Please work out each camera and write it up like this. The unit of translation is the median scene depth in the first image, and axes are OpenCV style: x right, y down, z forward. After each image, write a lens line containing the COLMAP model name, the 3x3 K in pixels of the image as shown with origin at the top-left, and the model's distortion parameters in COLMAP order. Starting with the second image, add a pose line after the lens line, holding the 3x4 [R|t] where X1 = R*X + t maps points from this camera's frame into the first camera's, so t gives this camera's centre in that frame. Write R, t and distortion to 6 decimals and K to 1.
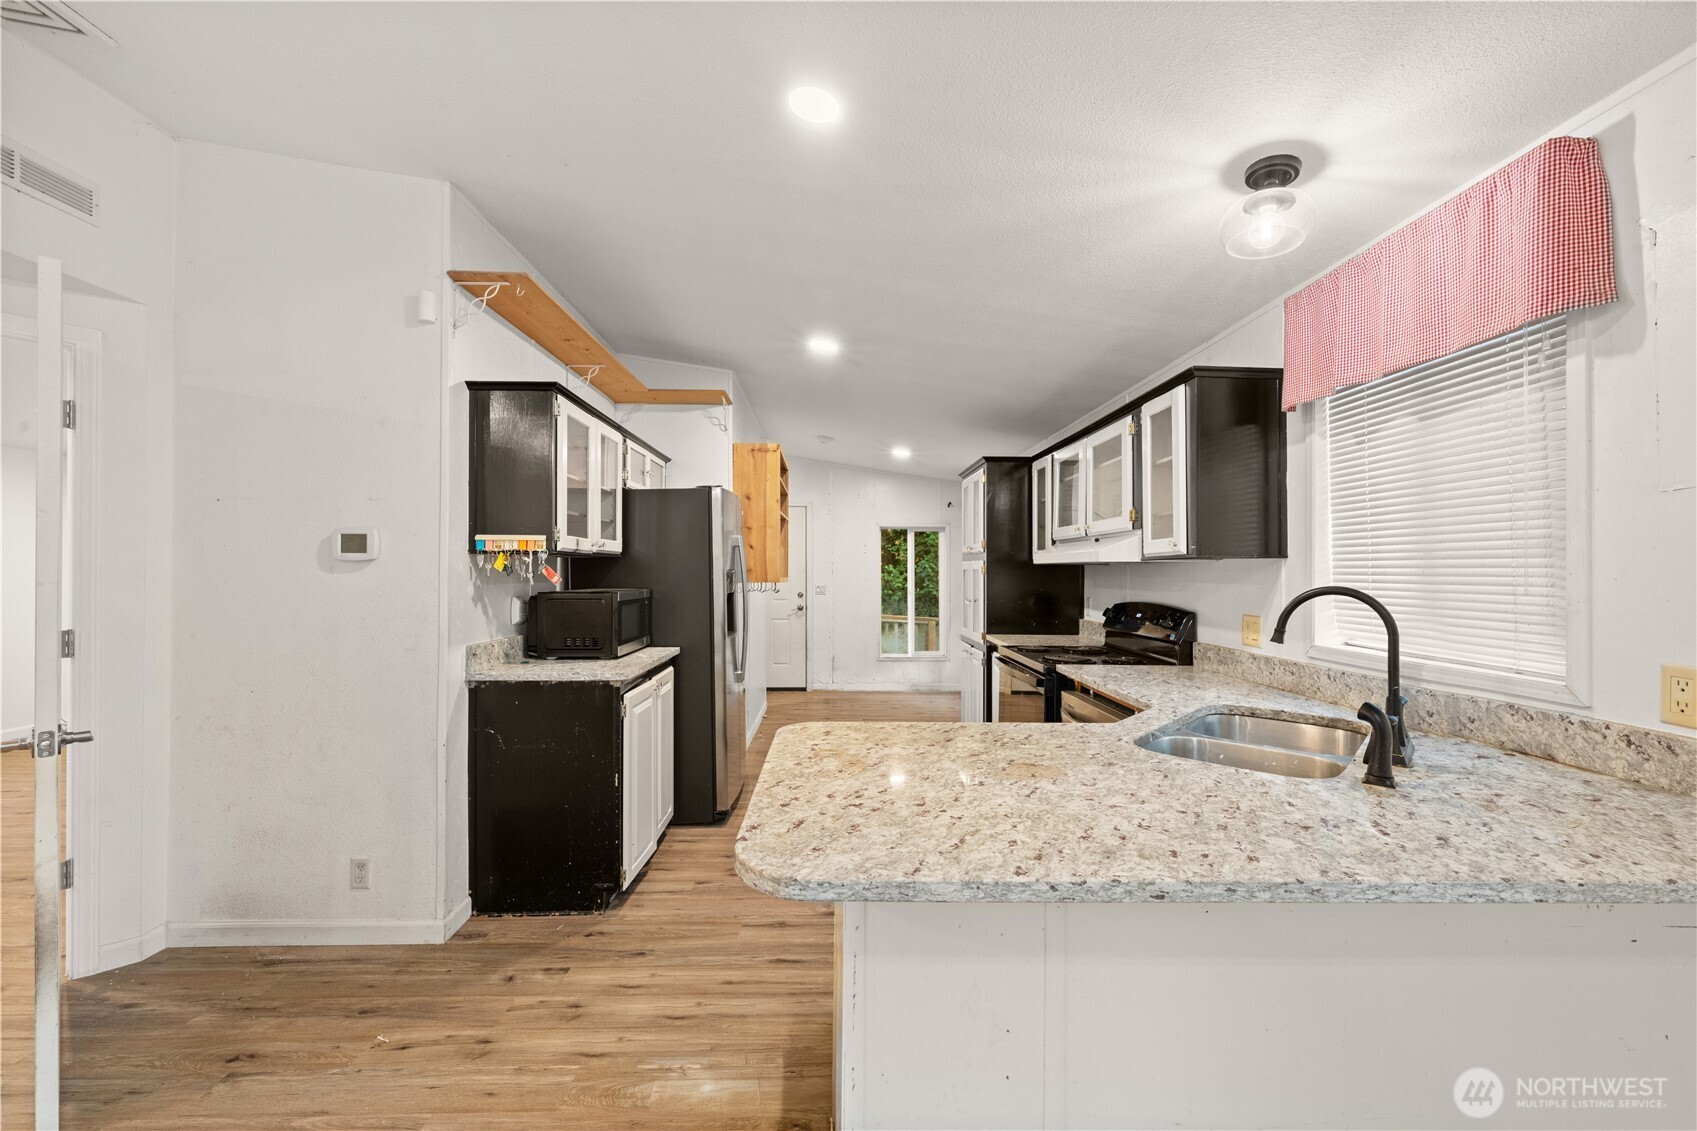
lens RADIAL K [[666.7, 0, 848.5], [0, 666.7, 566.6], [0, 0, 1]] dist [-0.000958, -0.000356]
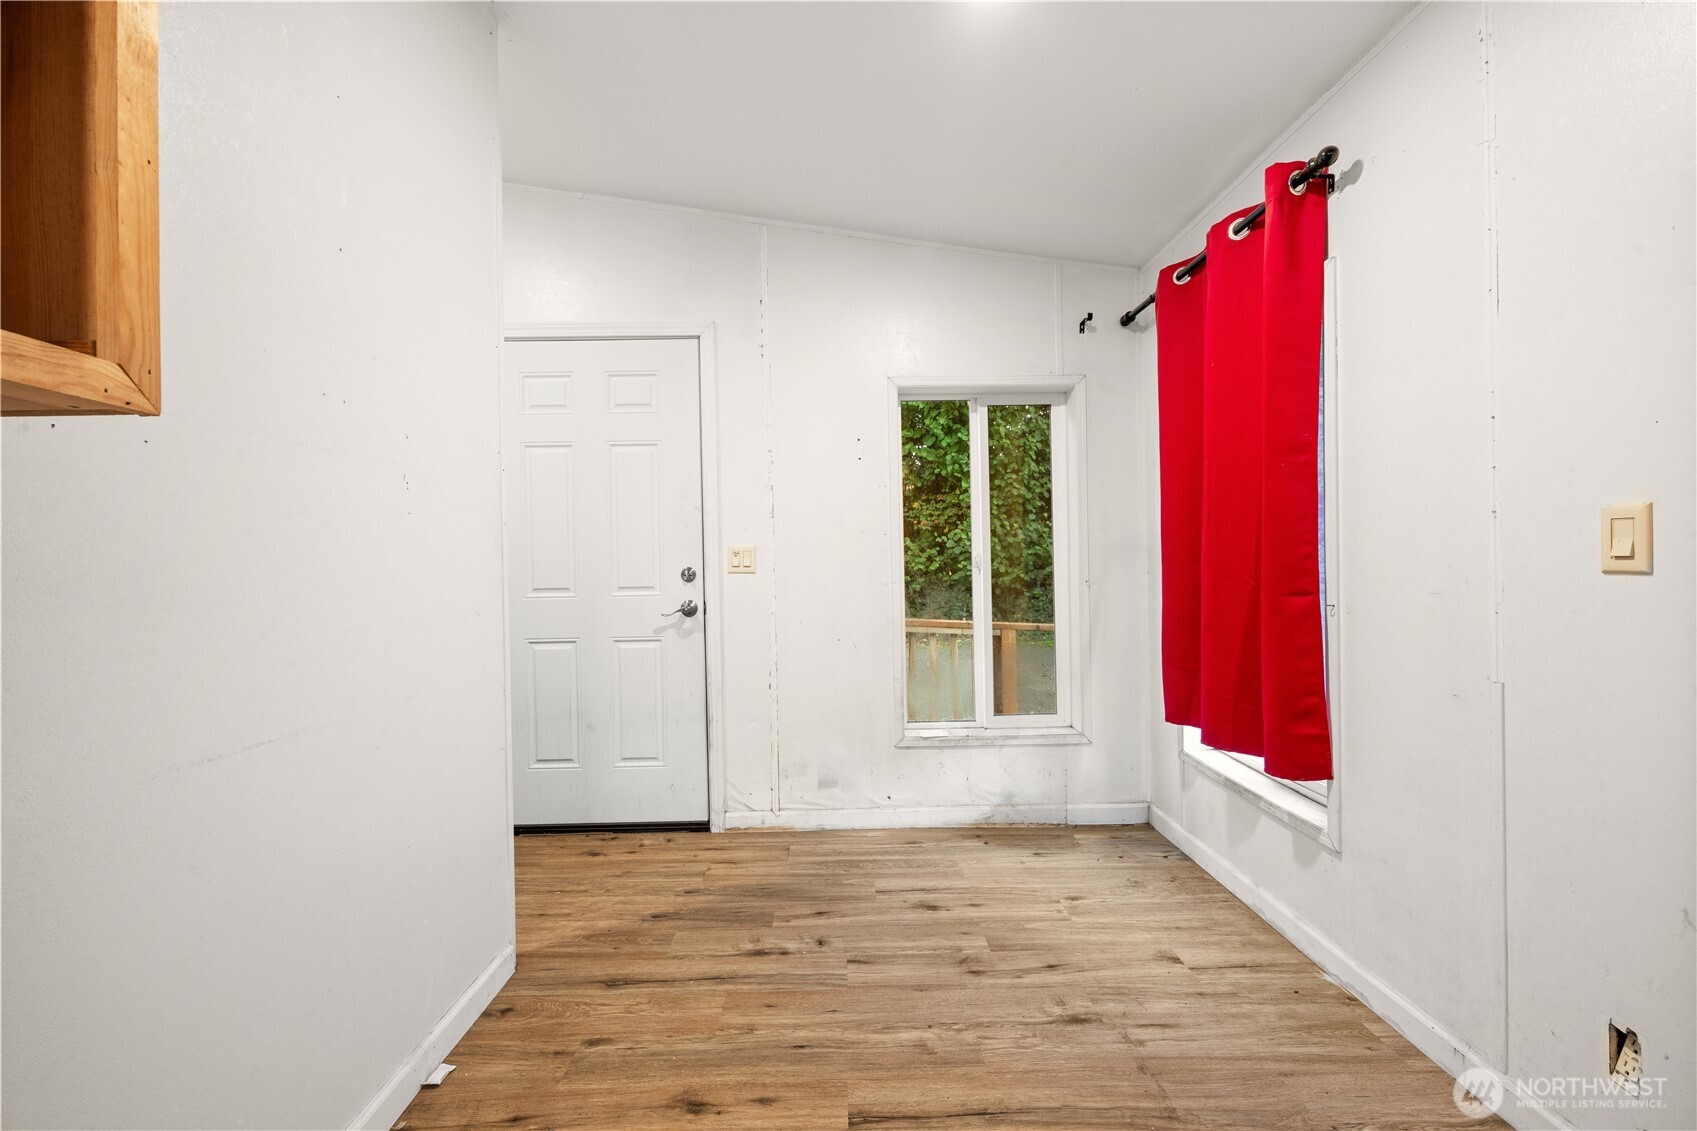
lens RADIAL K [[666.7, 0, 848.5], [0, 666.7, 566.6], [0, 0, 1]] dist [-0.000958, -0.000356]
pose [[0.999756, -0.018478, -0.012105, 0.058073], [0.018608, 0.999769, 0.010785, 0.094190], [0.011903, -0.011008, 0.999869, 1.669255]]
